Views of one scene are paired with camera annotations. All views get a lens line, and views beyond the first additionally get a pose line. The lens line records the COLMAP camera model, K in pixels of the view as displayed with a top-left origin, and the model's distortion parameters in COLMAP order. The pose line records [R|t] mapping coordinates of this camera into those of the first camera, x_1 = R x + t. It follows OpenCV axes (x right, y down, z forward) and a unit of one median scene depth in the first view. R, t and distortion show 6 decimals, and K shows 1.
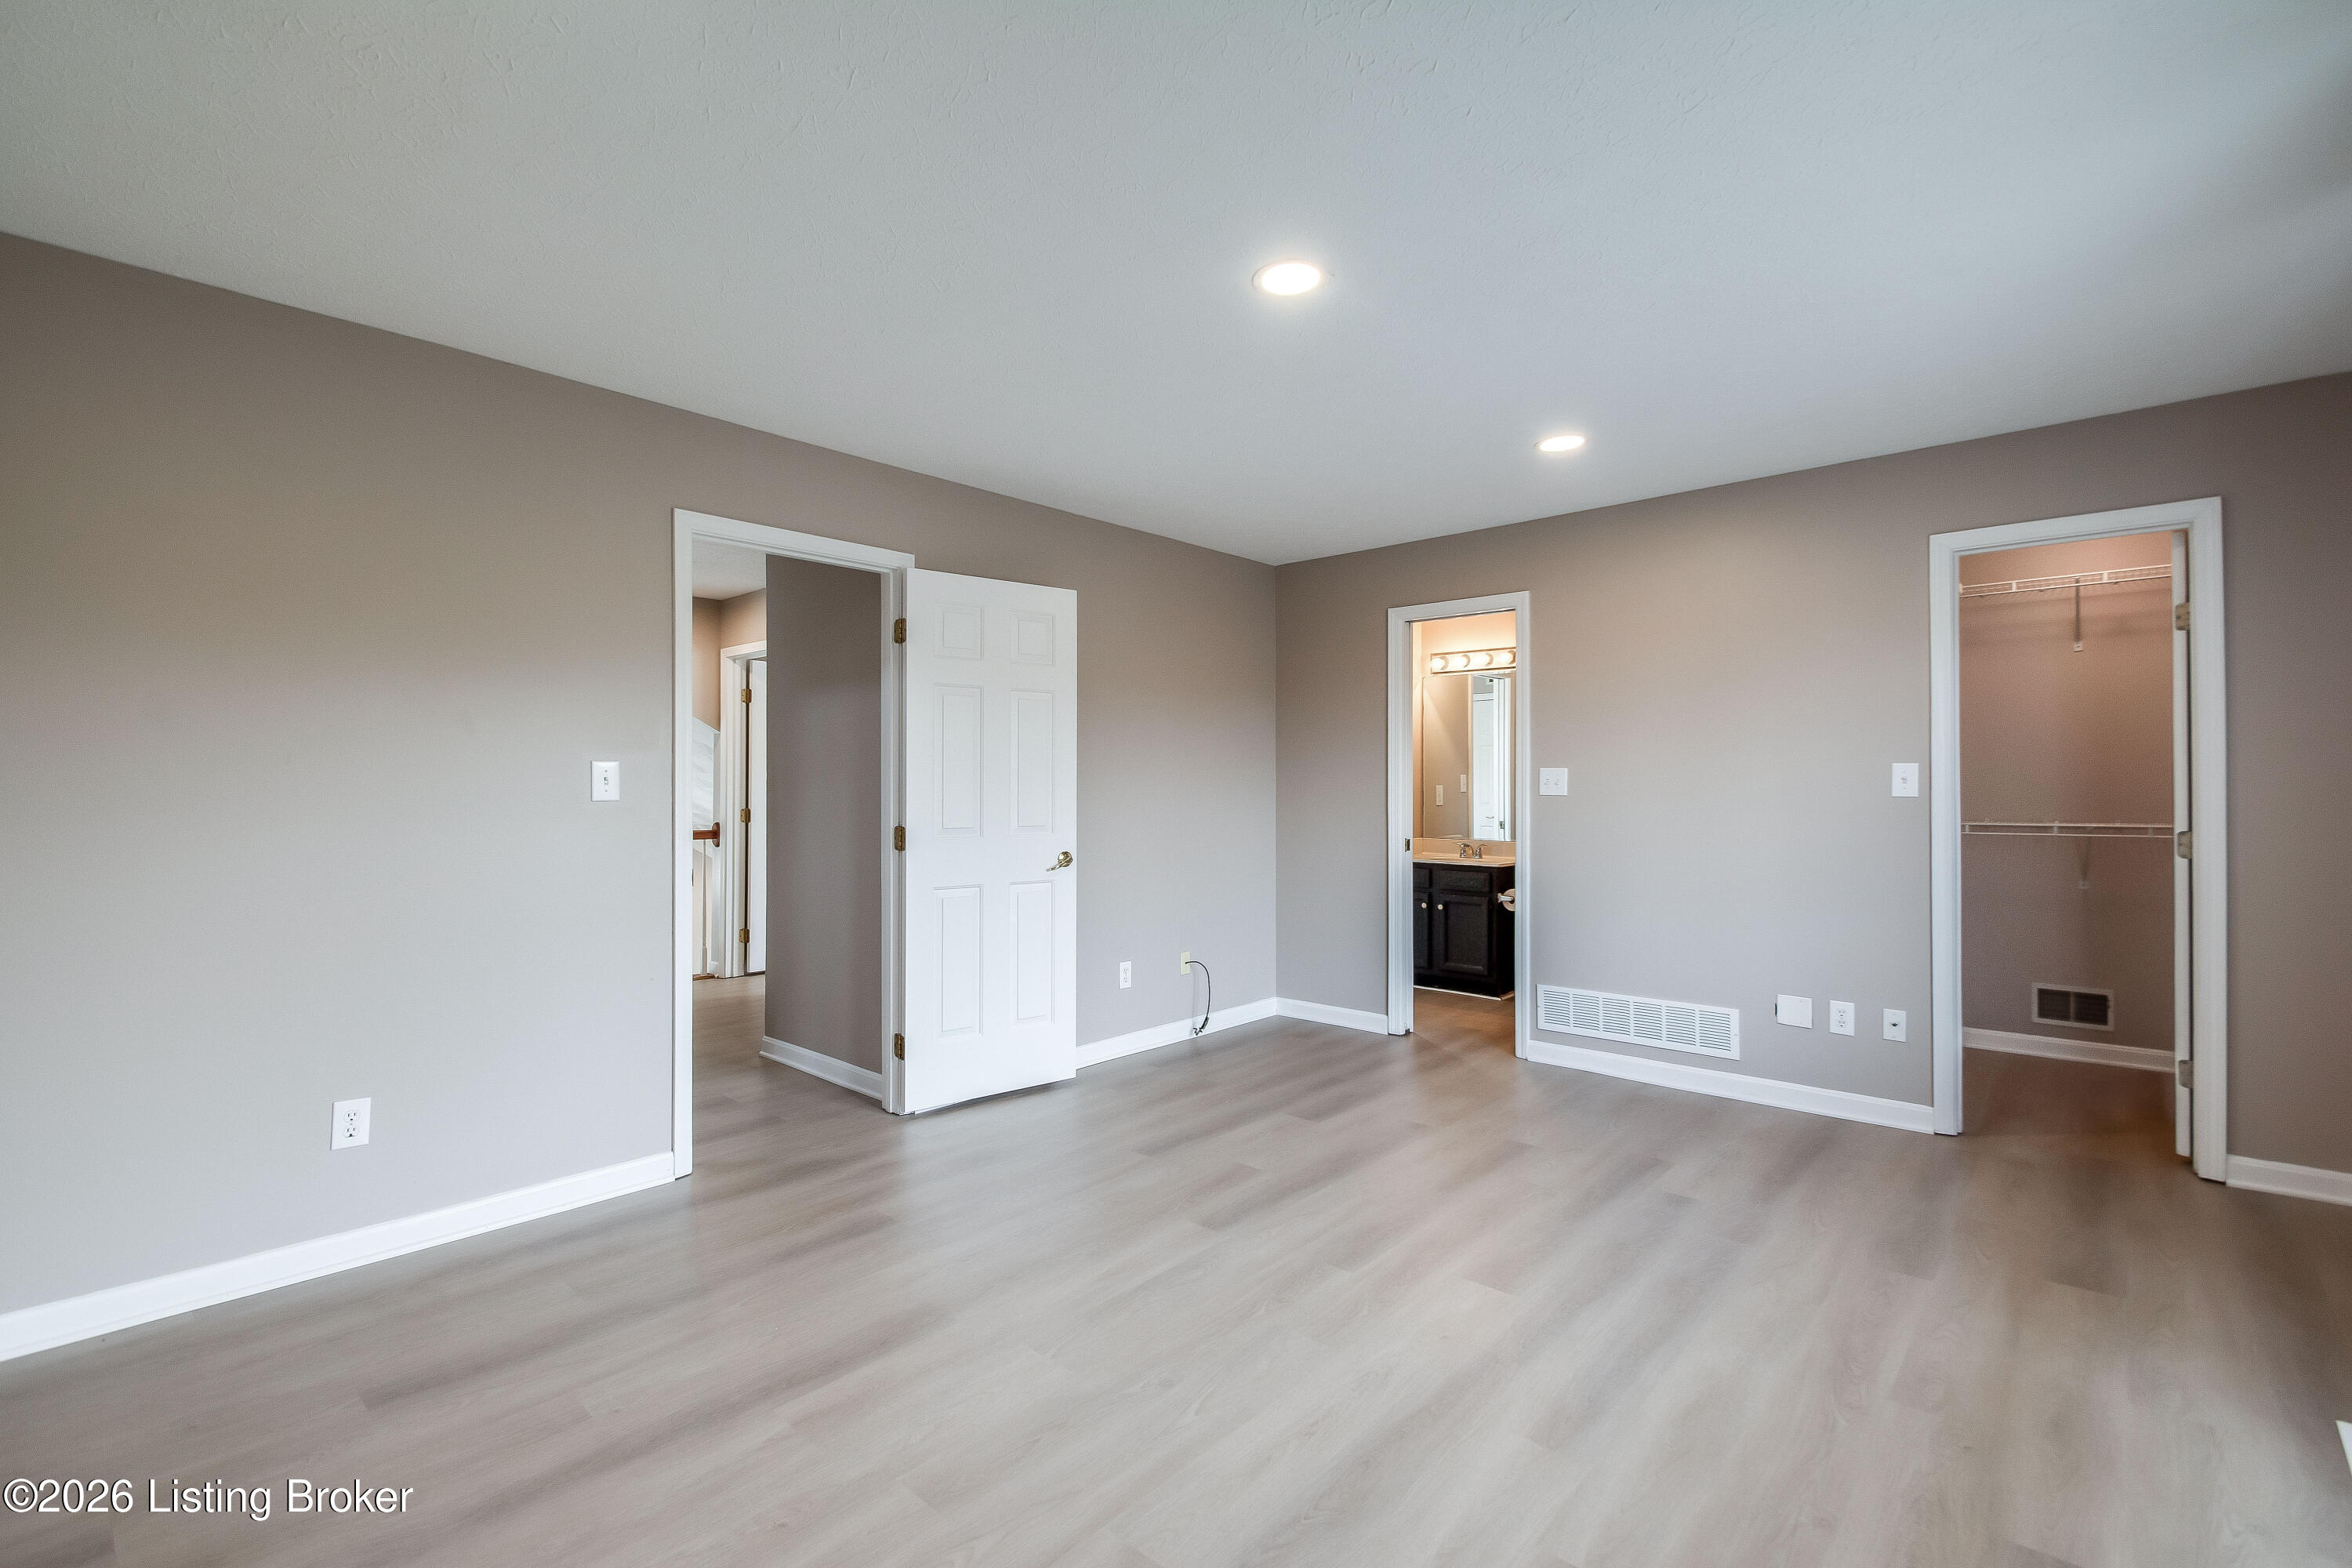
lens RADIAL K [[1055.9, 0, 1176.0], [0, 1055.9, 784.0], [0, 0, 1]] dist [-0.001310, -0.000222]
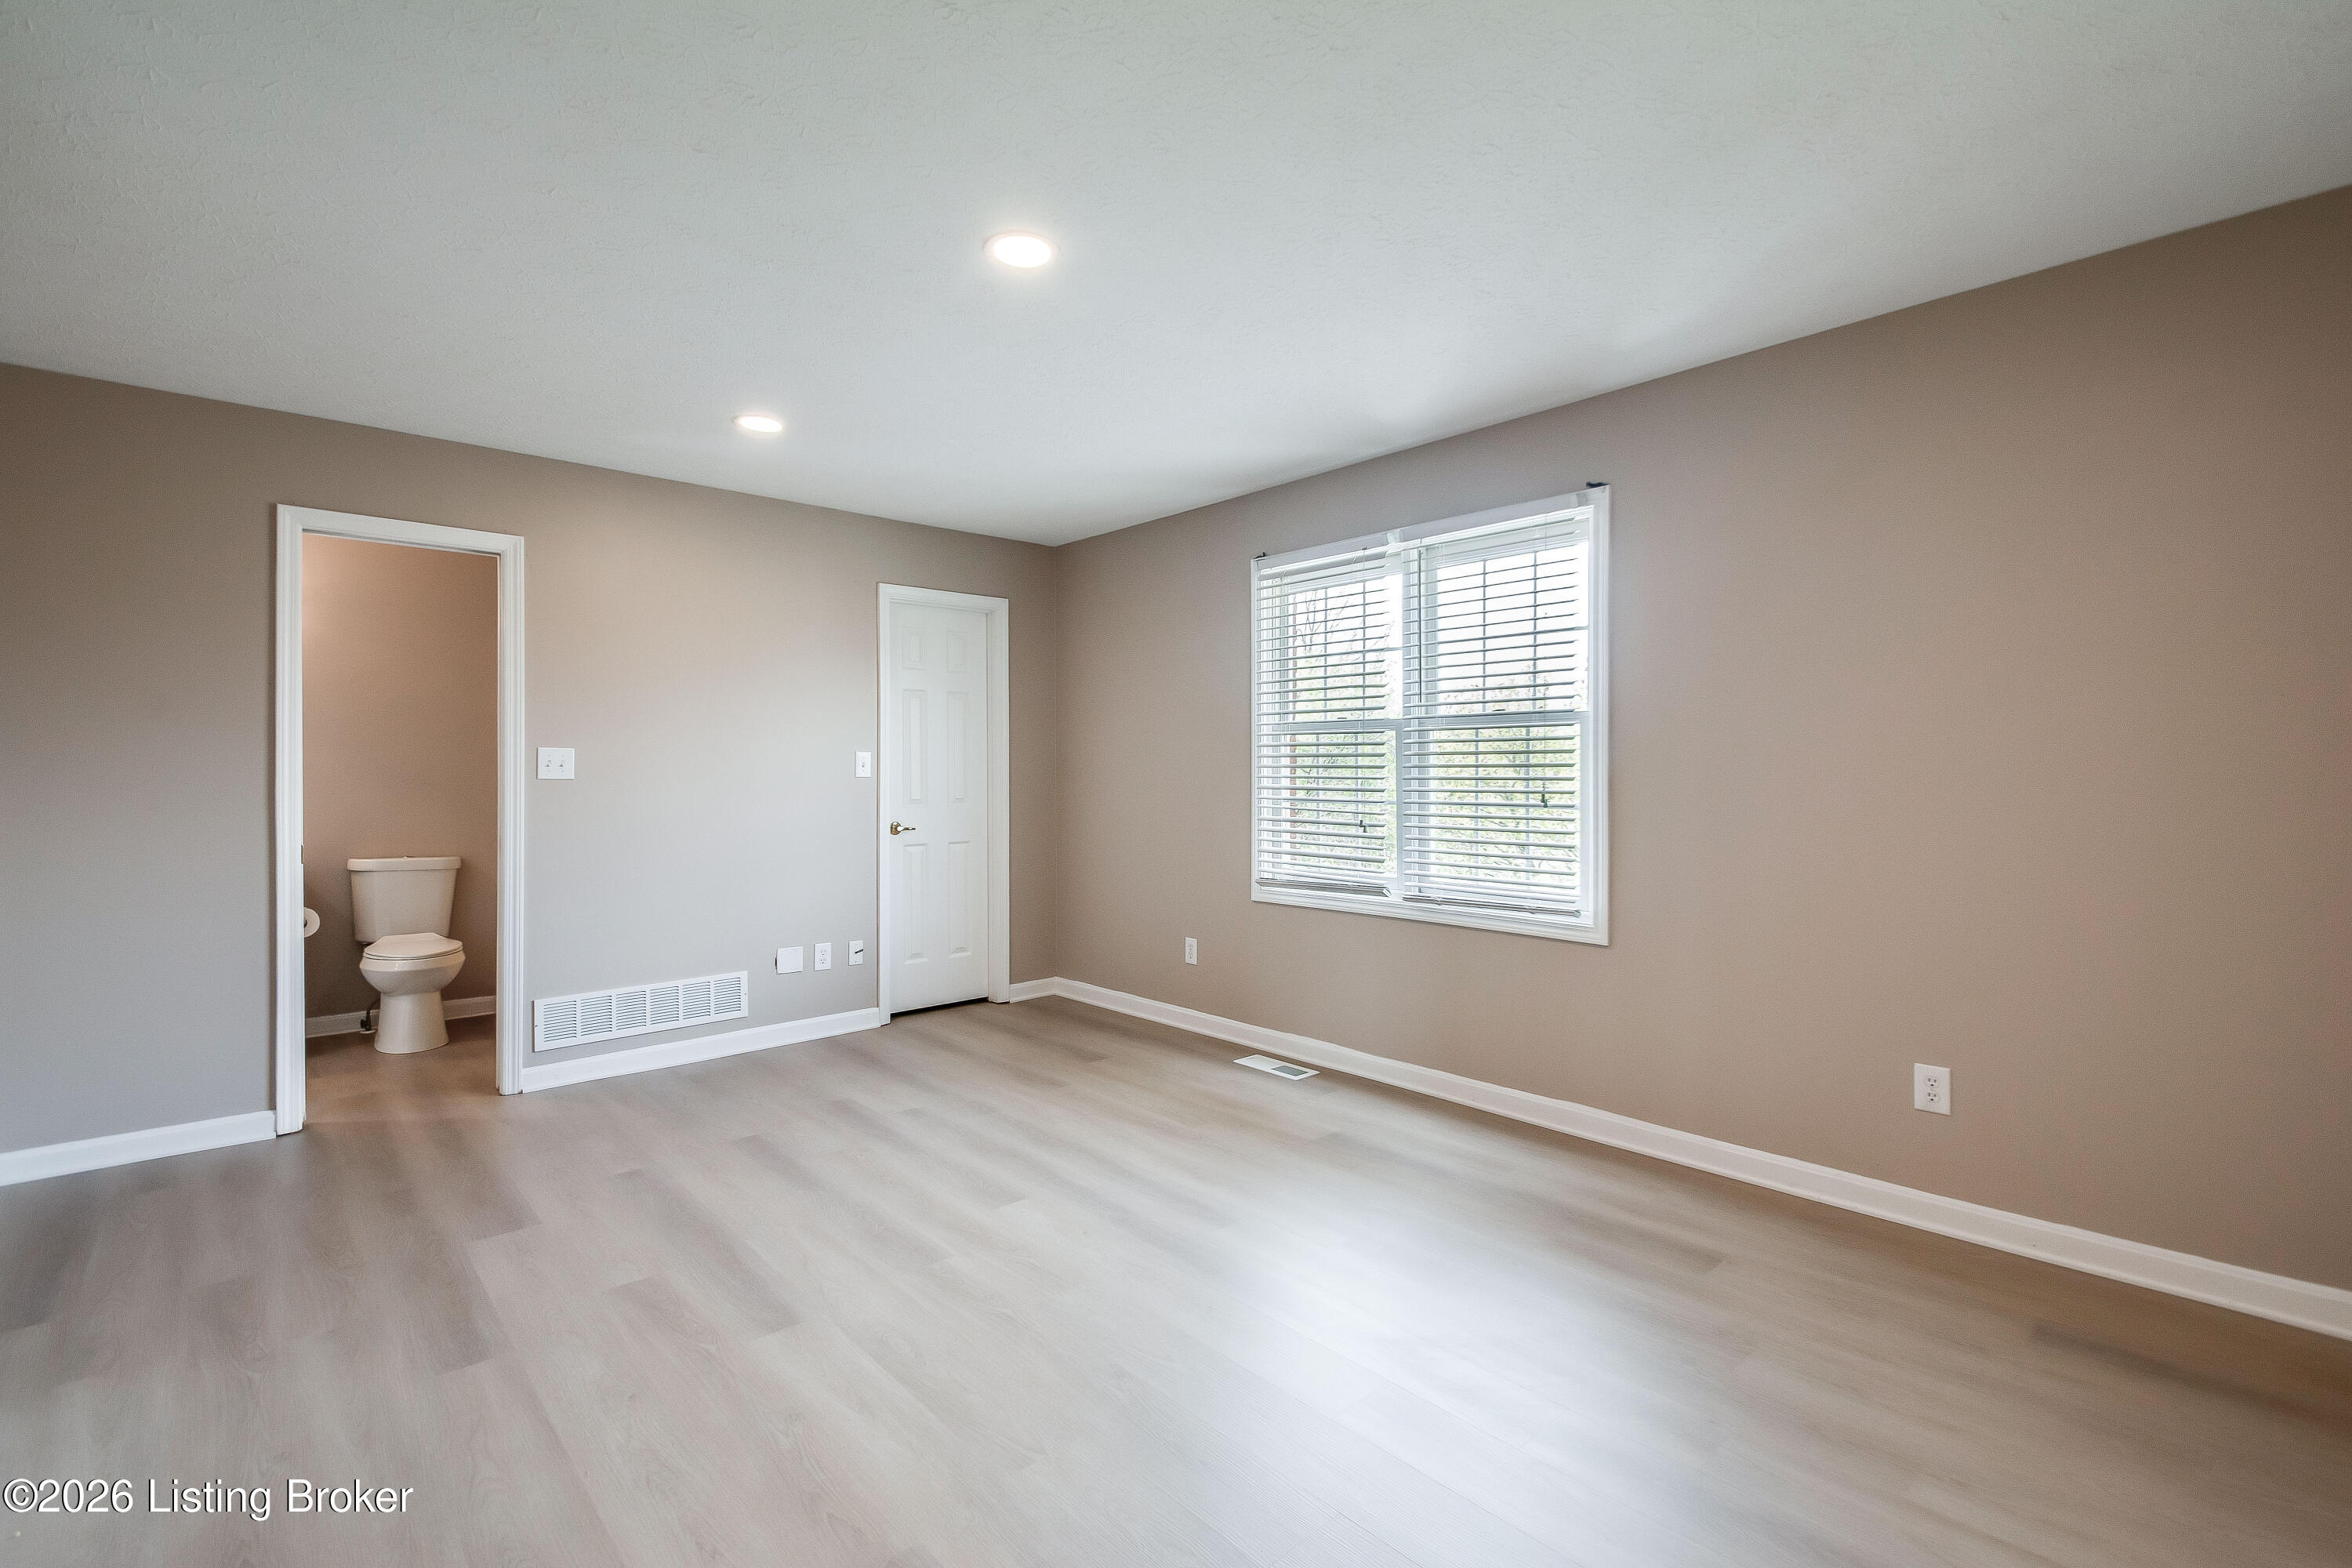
lens RADIAL K [[1045.9, 0, 1161.7], [0, 1045.9, 773.8], [0, 0, 1]] dist [0.029296, -0.000123]
pose [[0.087213, -0.001077, 0.996189, -0.597675], [-0.000116, 0.999999, 0.001092, 0.006977], [-0.996190, -0.000211, 0.087213, 0.535784]]
